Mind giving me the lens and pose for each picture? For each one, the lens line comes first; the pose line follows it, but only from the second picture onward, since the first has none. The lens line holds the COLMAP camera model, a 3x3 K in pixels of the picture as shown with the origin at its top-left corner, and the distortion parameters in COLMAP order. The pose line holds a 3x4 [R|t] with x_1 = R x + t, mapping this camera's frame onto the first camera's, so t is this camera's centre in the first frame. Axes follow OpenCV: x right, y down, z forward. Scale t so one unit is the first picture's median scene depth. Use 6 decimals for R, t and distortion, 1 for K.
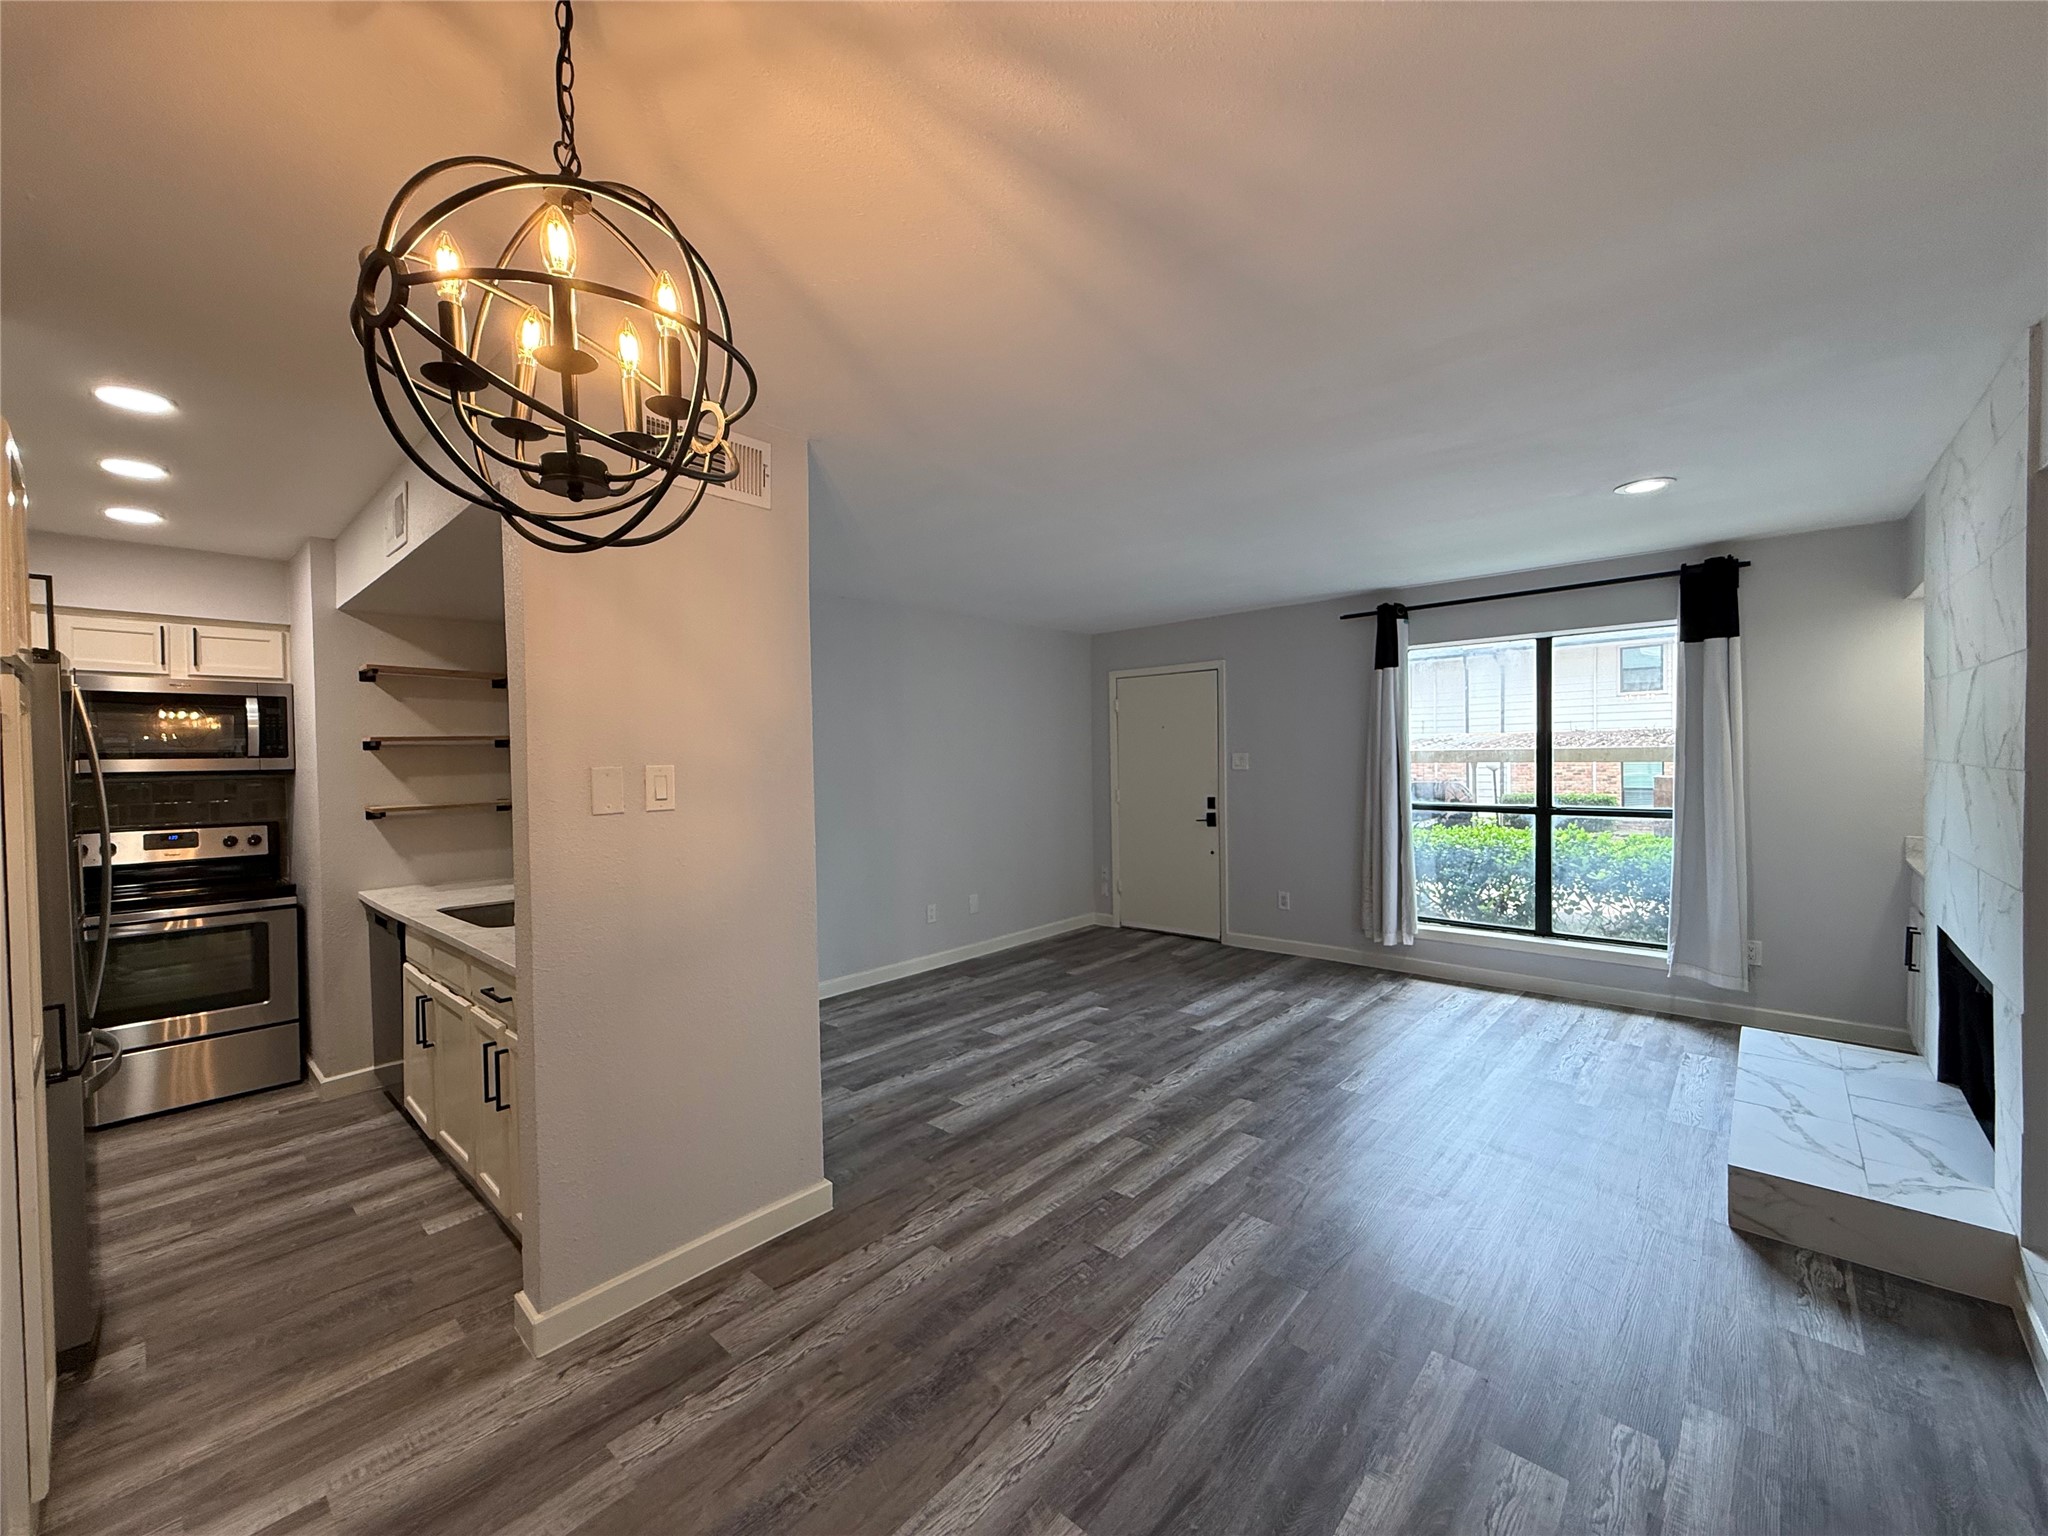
lens RADIAL K [[820.3, 0, 1018.8], [0, 820.3, 768.8], [0, 0, 1]] dist [0.001020, 0.000195]
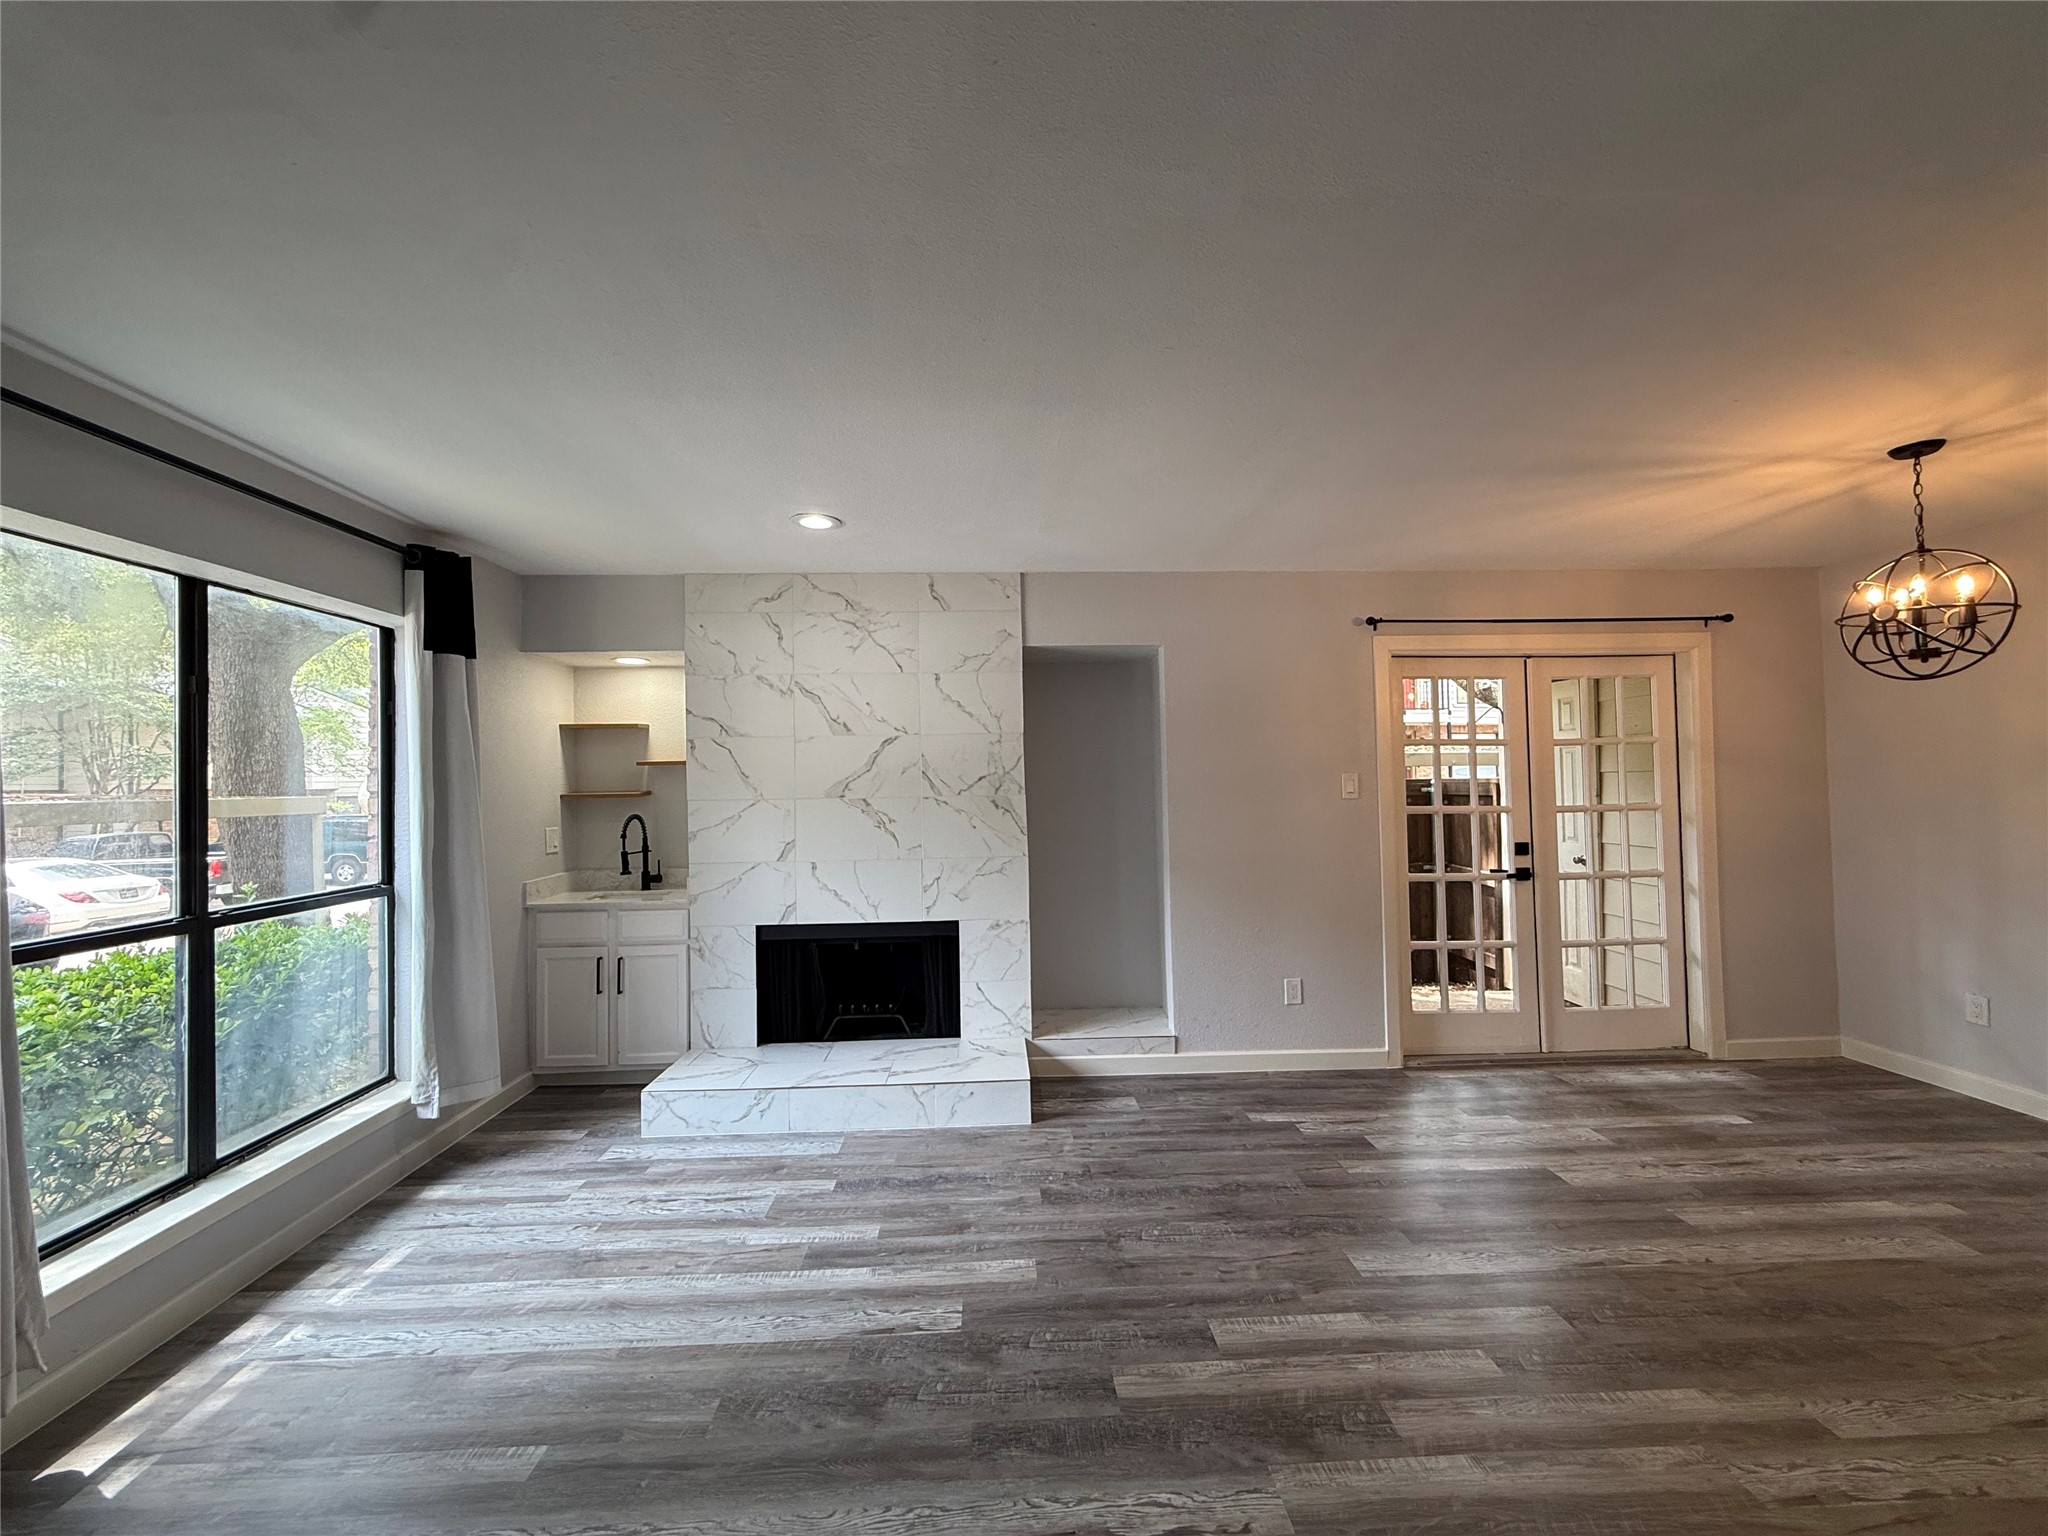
lens RADIAL K [[820.3, 0, 1018.8], [0, 820.3, 768.8], [0, 0, 1]] dist [0.001020, 0.000195]
pose [[-0.702556, 0.042436, 0.710362, -0.069913], [0.045095, 0.998869, -0.015071, -0.012599], [-0.710199, 0.021446, -0.703675, 1.035918]]
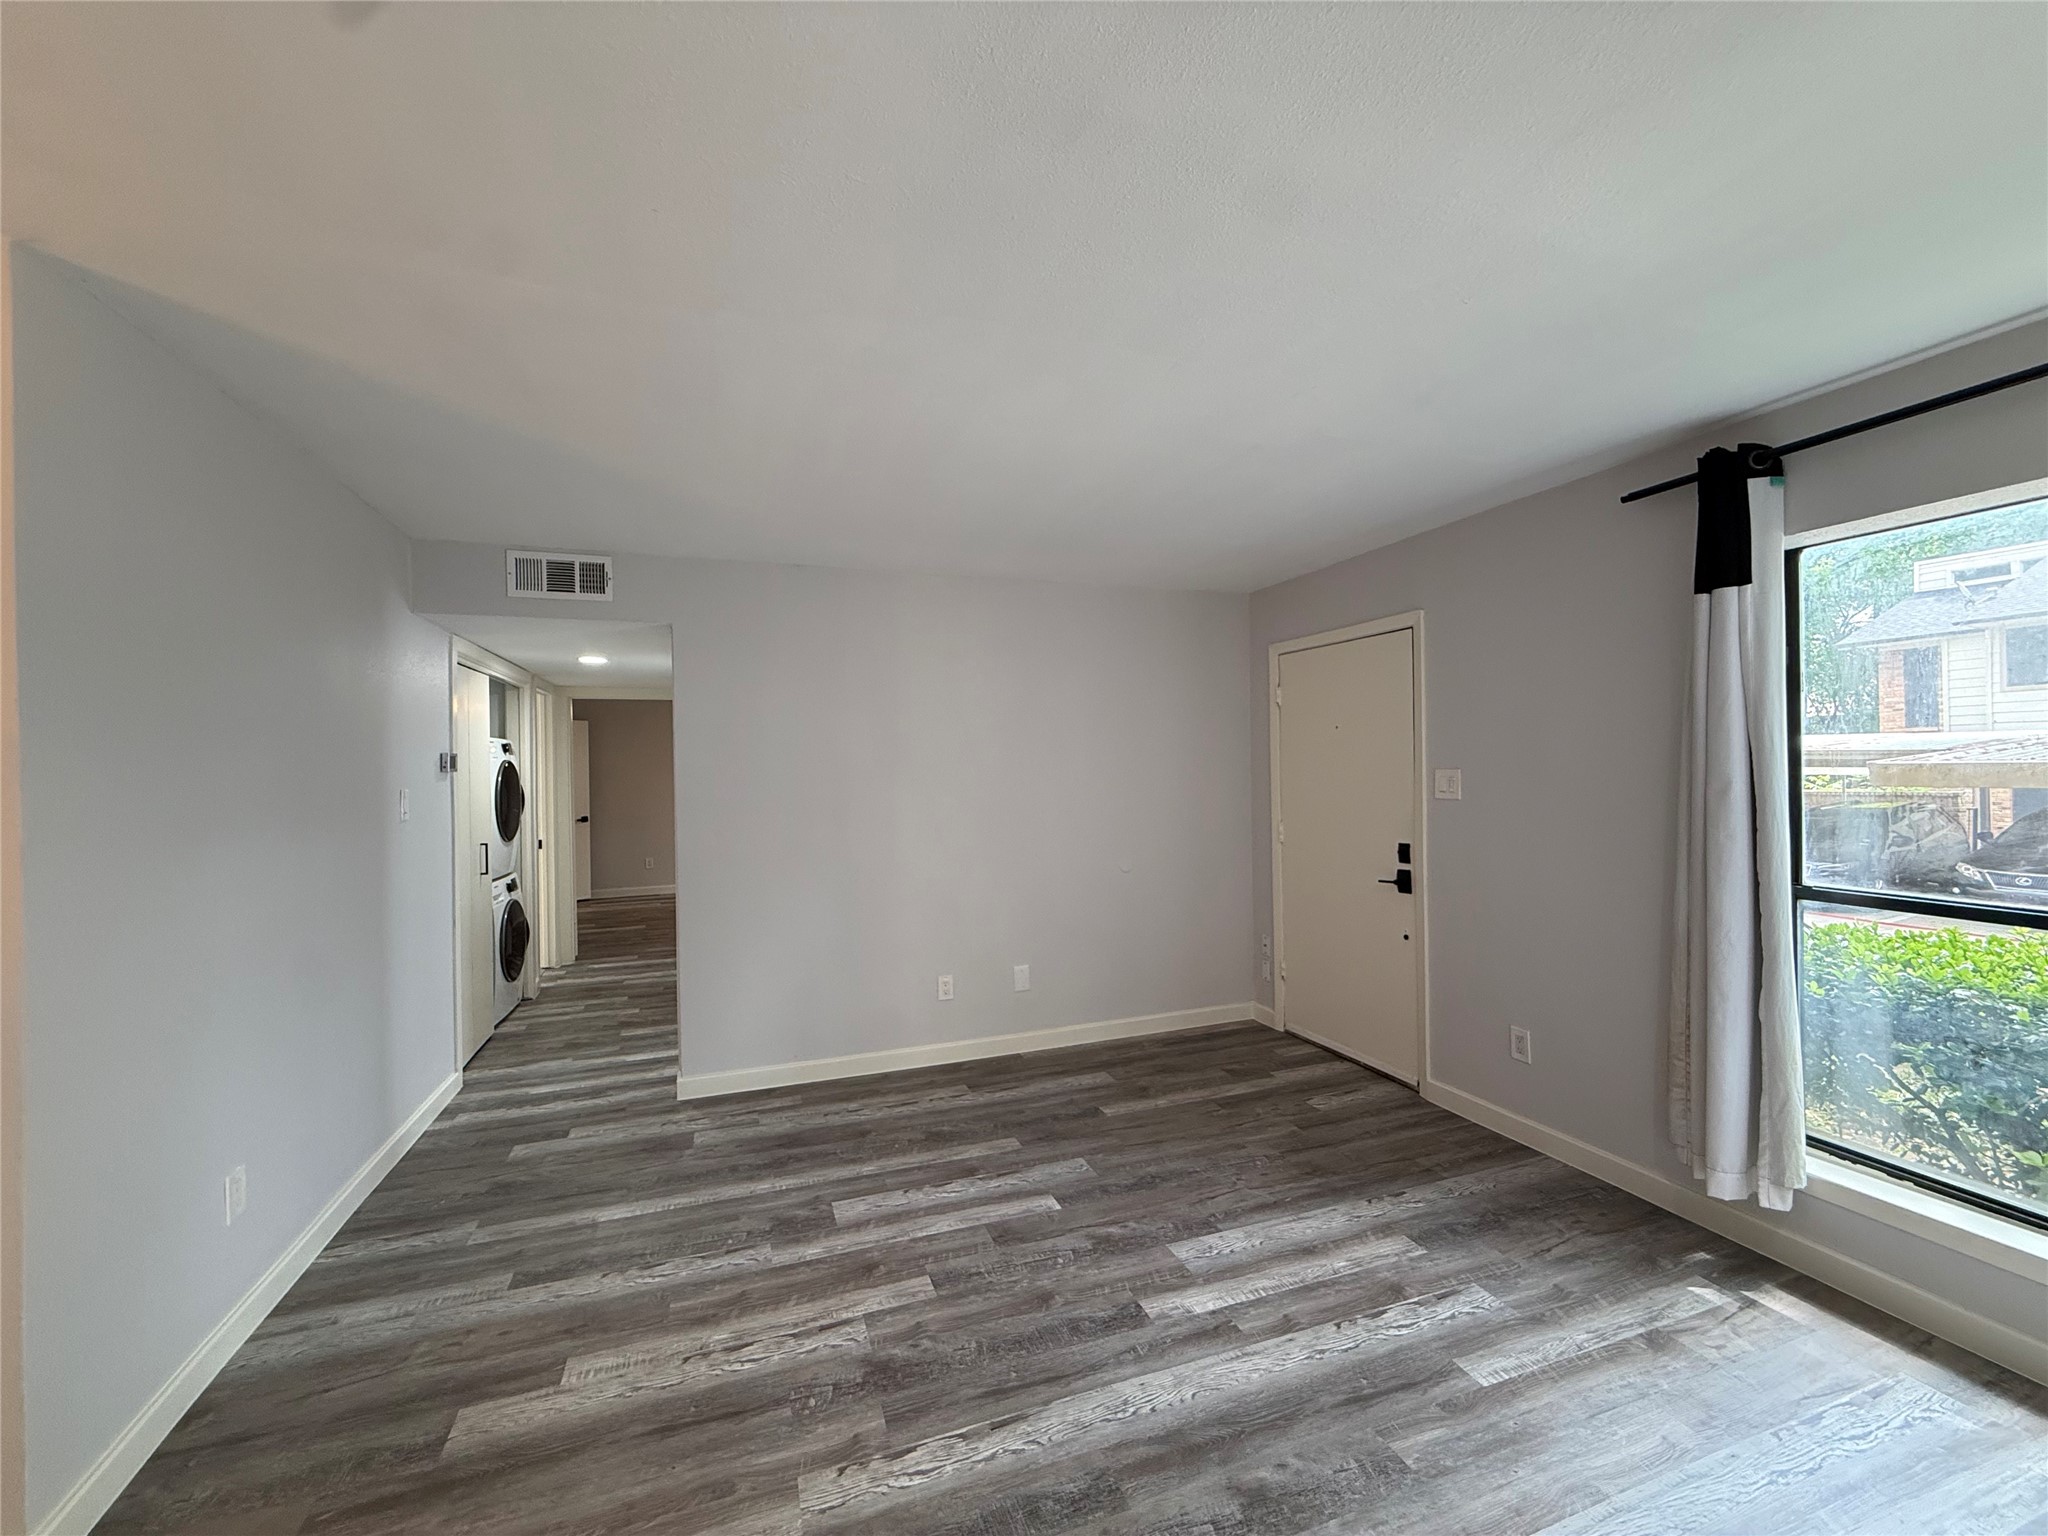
lens RADIAL K [[820.3, 0, 1018.8], [0, 820.3, 768.8], [0, 0, 1]] dist [0.001020, 0.000195]
pose [[0.883965, 0.005022, -0.467525, 0.351720], [-0.008949, 0.999941, -0.006179, -0.017735], [0.467467, 0.009646, 0.883958, 0.456563]]
